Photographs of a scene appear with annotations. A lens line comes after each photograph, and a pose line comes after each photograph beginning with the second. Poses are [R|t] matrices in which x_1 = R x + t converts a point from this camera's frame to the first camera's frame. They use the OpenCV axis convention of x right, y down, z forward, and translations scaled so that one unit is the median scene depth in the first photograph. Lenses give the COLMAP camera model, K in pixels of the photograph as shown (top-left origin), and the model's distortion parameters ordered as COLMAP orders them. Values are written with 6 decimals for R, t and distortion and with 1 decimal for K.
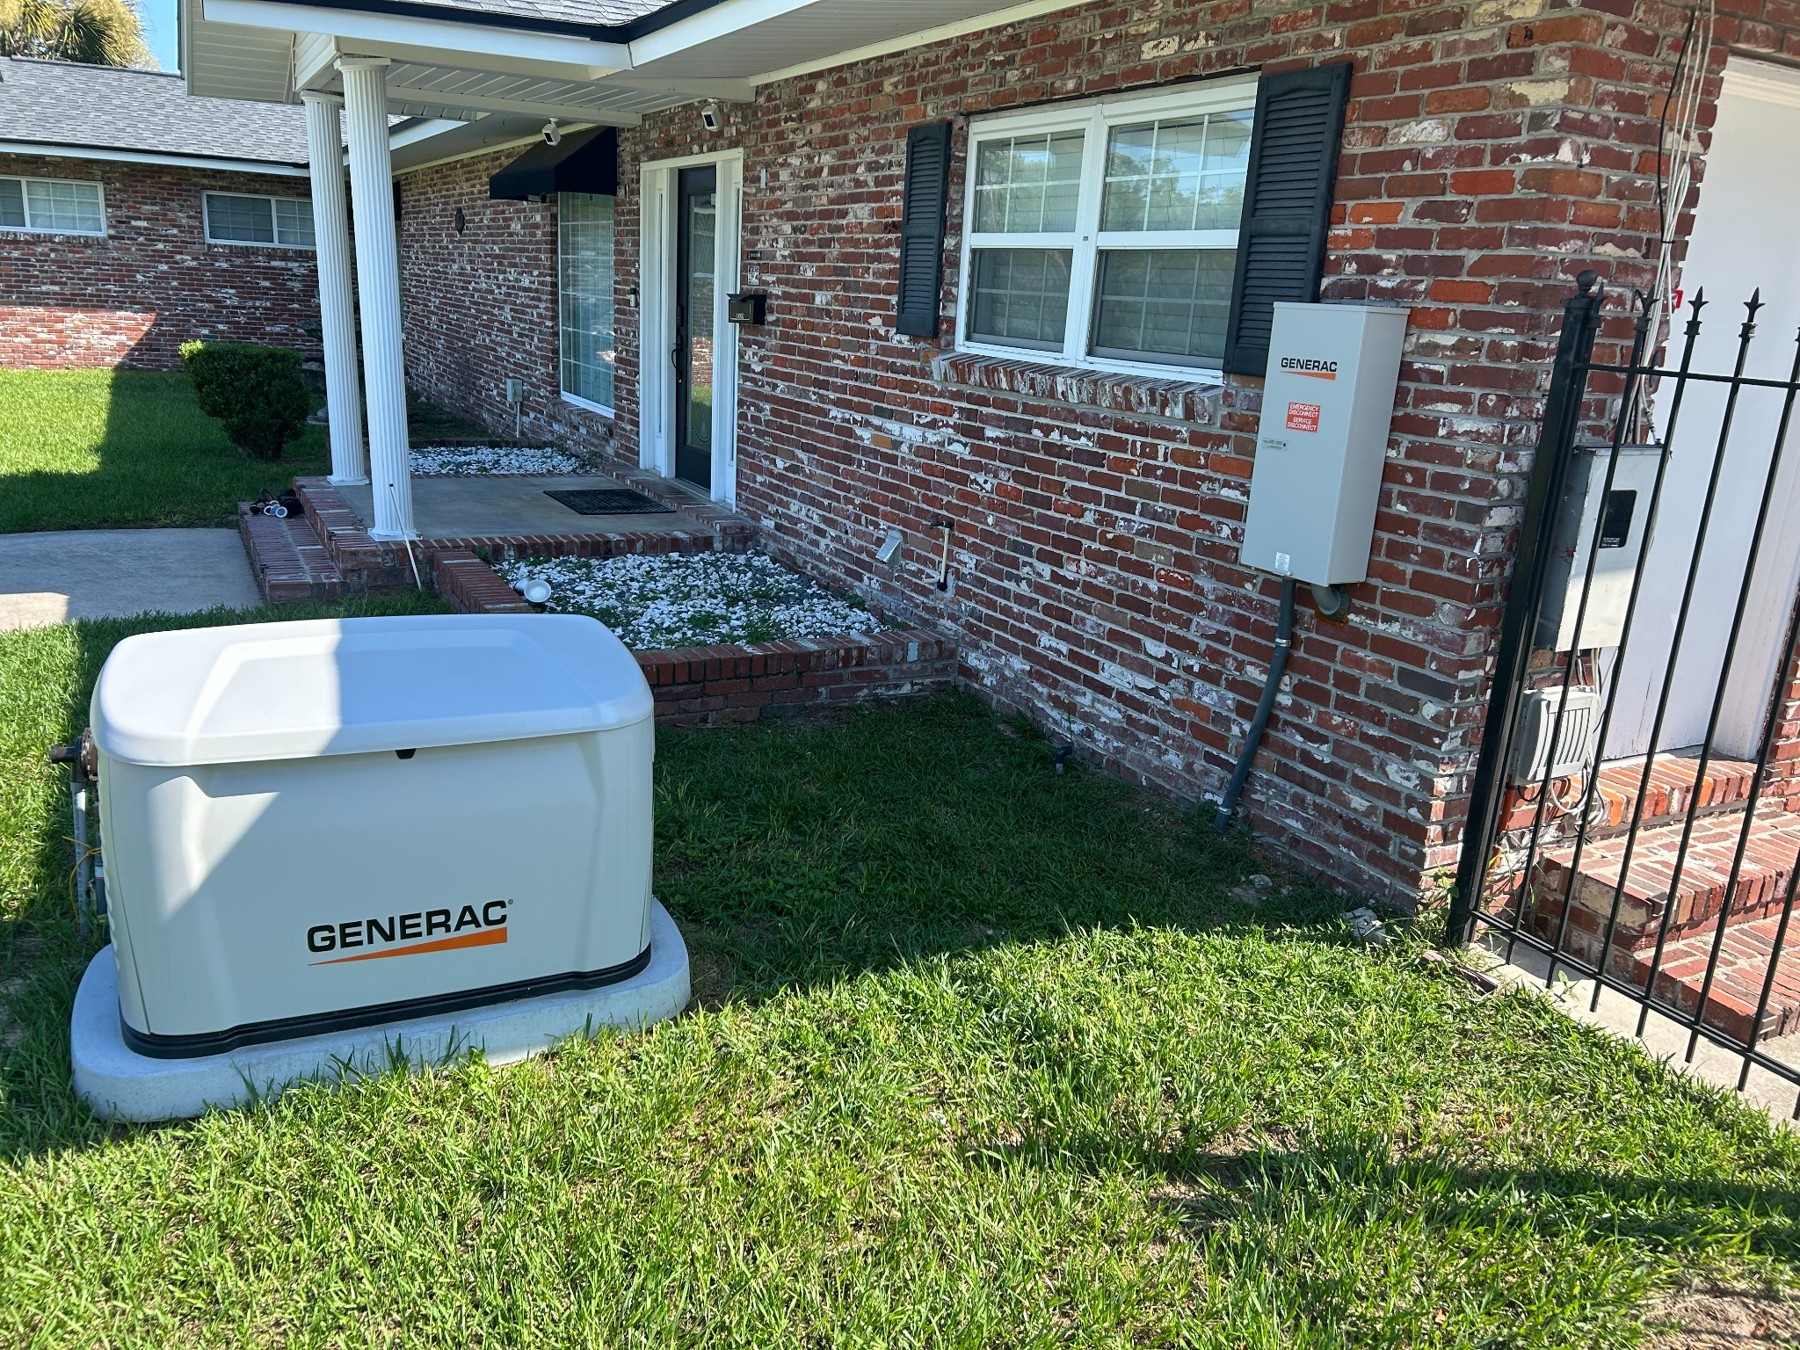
lens RADIAL K [[1342.9, 0, 890.8], [0, 1342.9, 674.4], [0, 0, 1]] dist [0.078300, -0.090562]
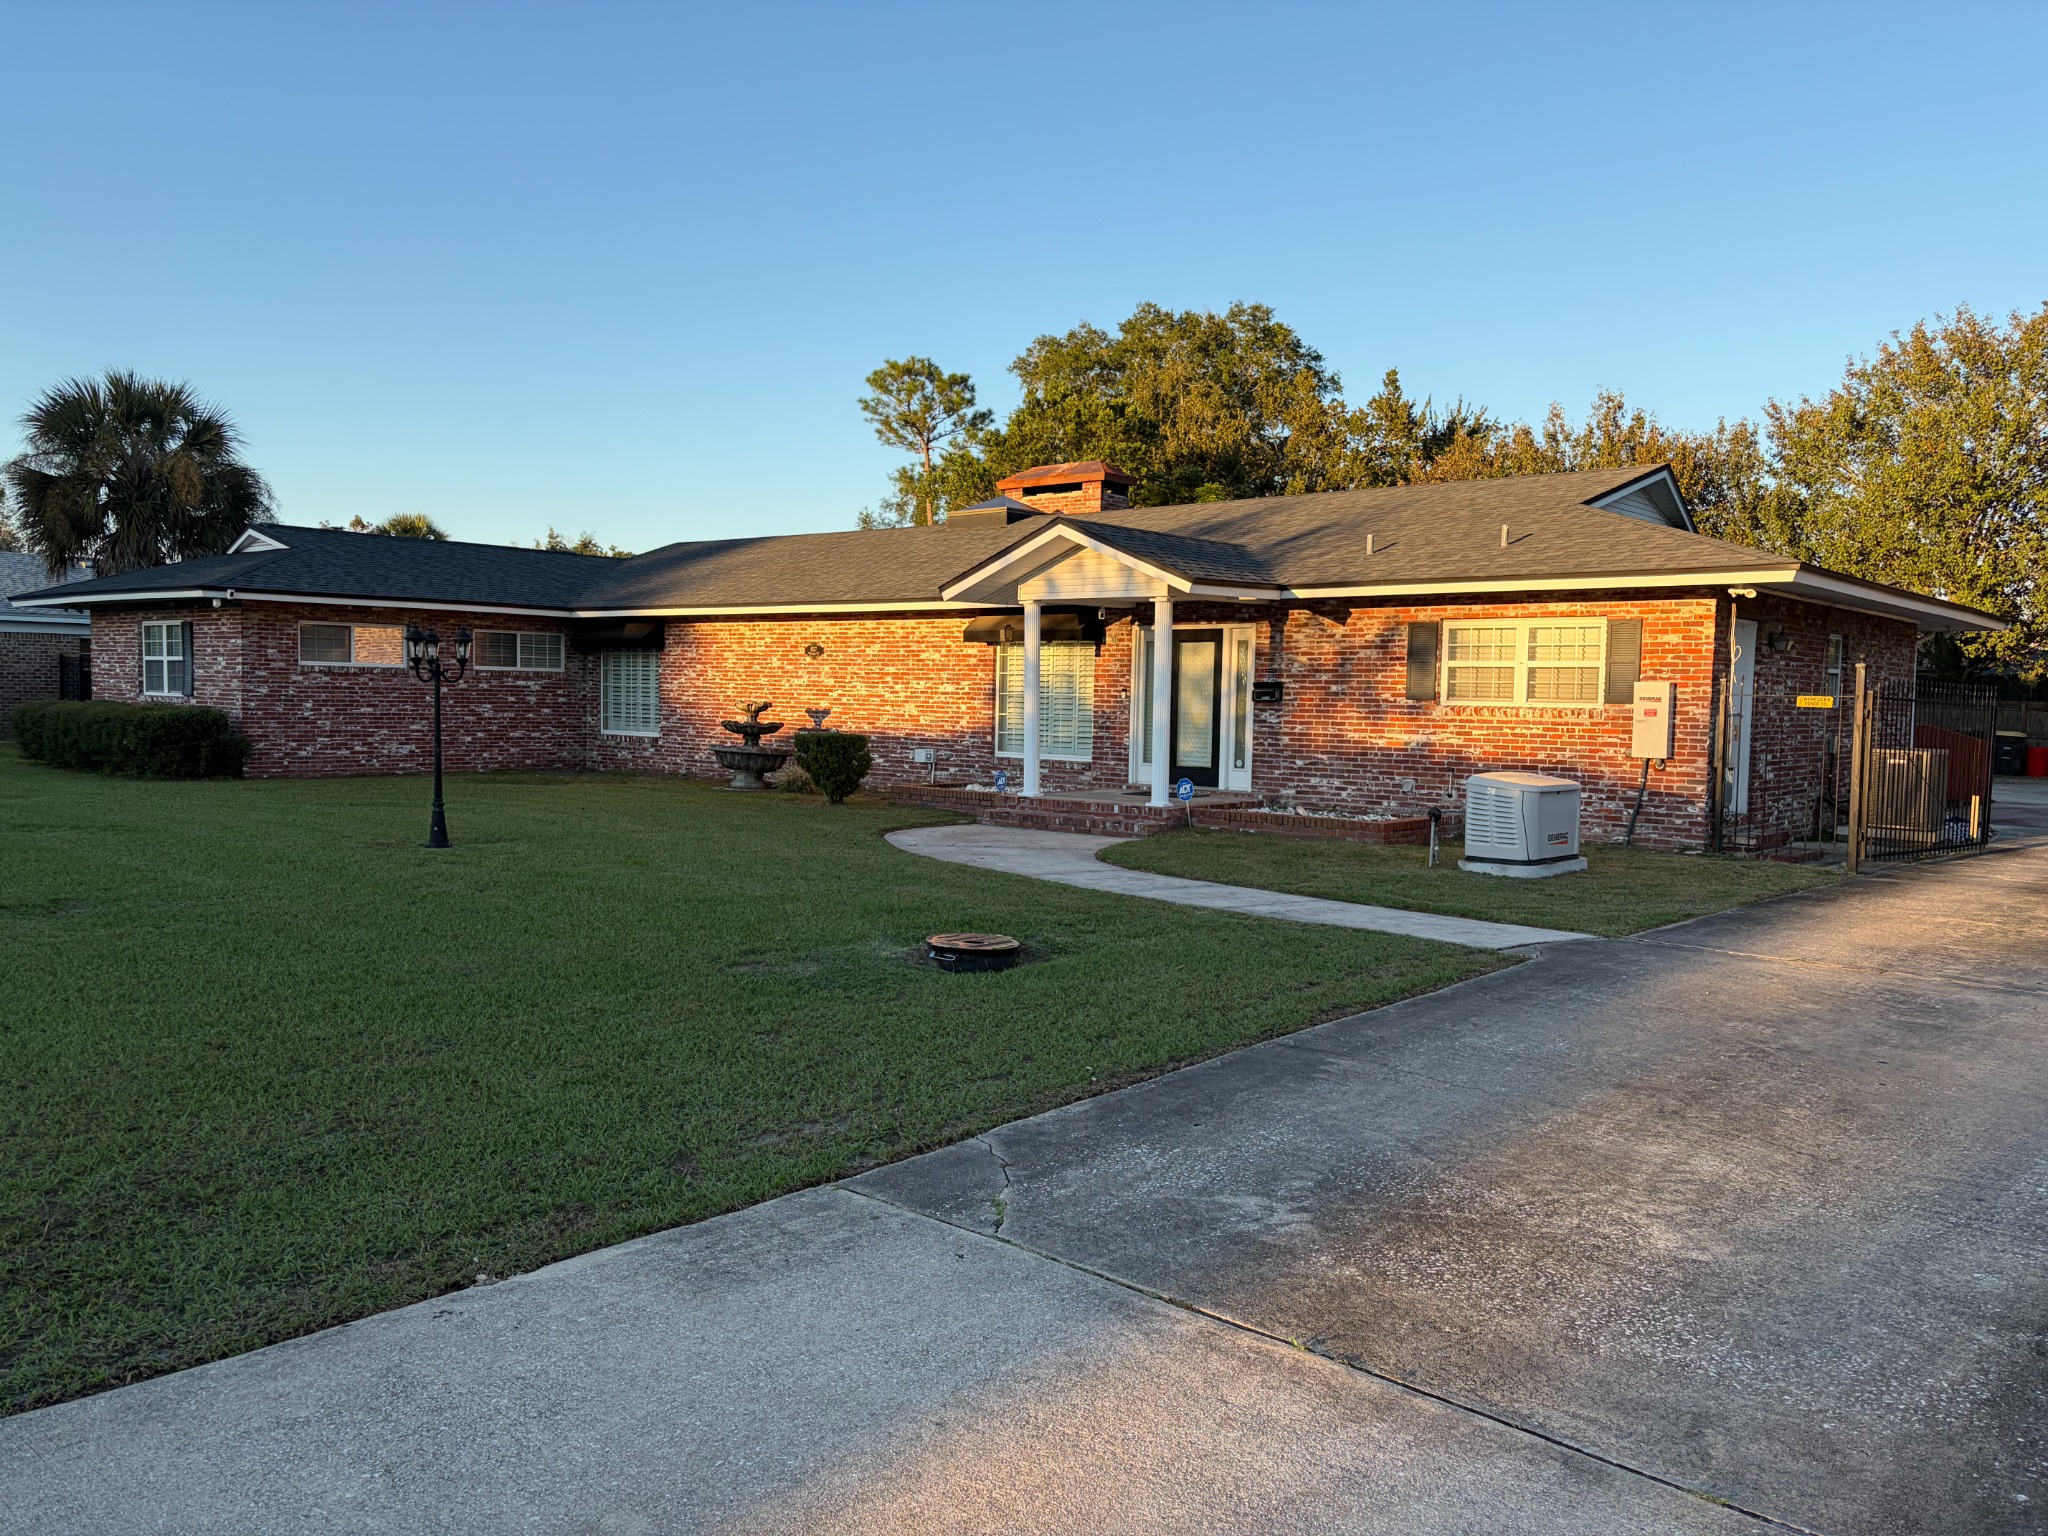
lens RADIAL K [[1548.0, 0, 1024.0], [0, 1548.0, 768.0], [0, 0, 1]] dist [0.085678, -0.099401]
pose [[0.926711, -0.057978, 0.371275, -1.957731], [0.135676, 0.973001, -0.186709, 0.351525], [-0.350426, 0.223399, 0.909557, -1.511833]]
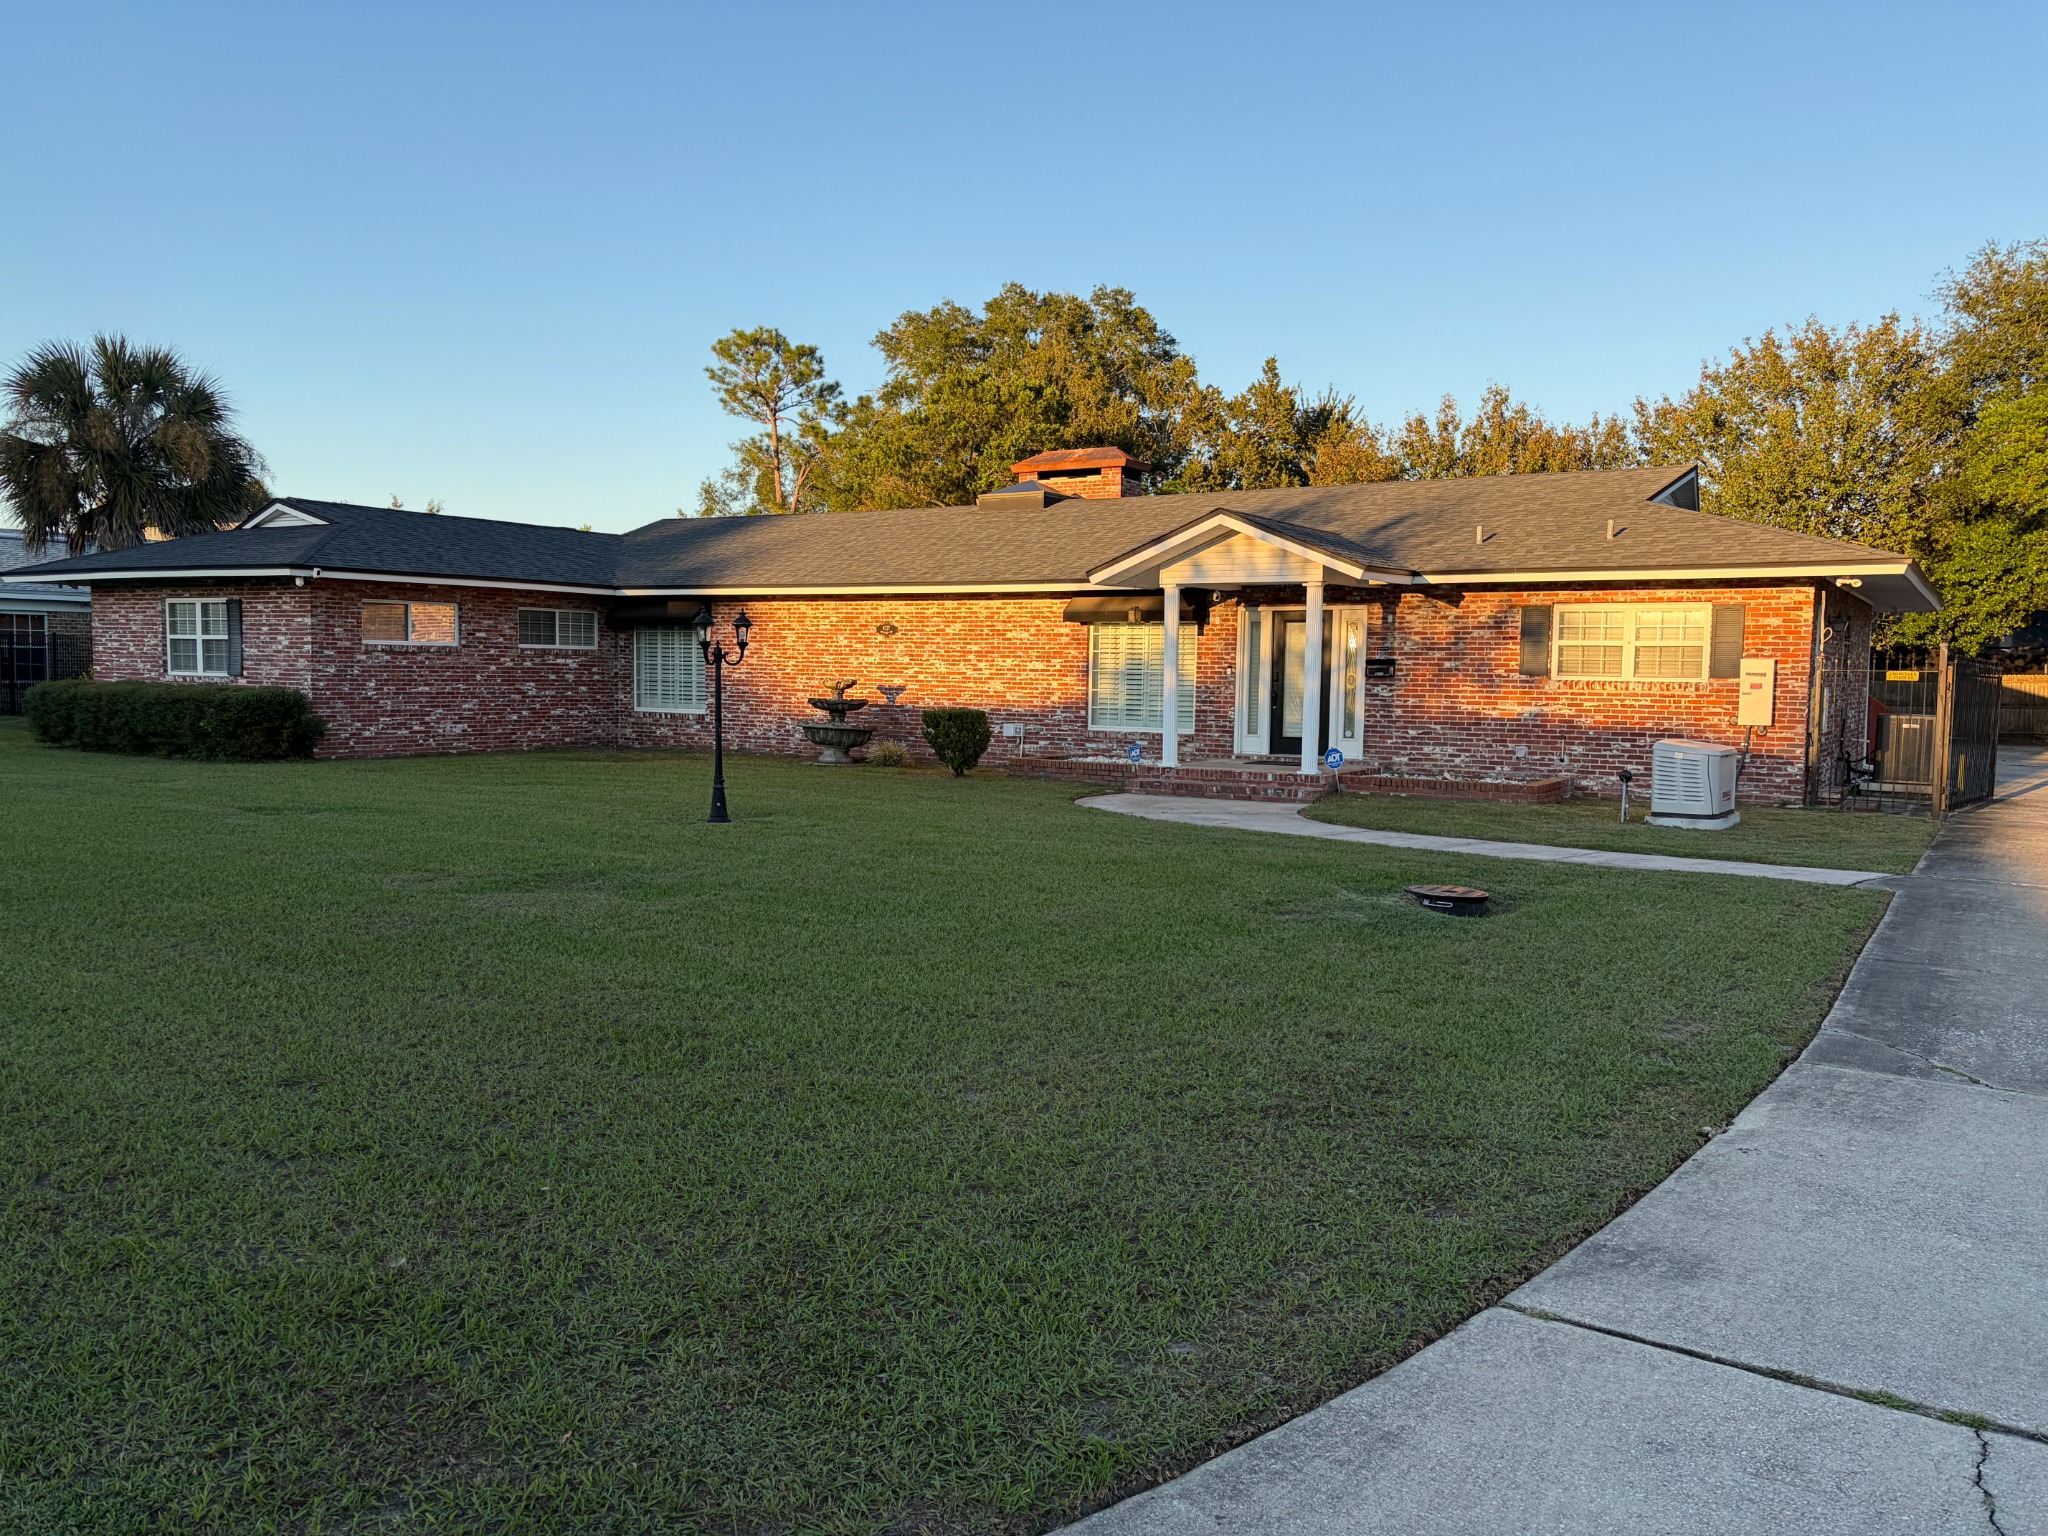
lens RADIAL K [[1548.0, 0, 1024.0], [0, 1548.0, 768.0], [0, 0, 1]] dist [0.085678, -0.099401]
pose [[0.858719, -0.077361, 0.506573, -2.857376], [0.173302, 0.974135, -0.145009, 0.252869], [-0.482253, 0.212312, 0.849915, -1.358284]]
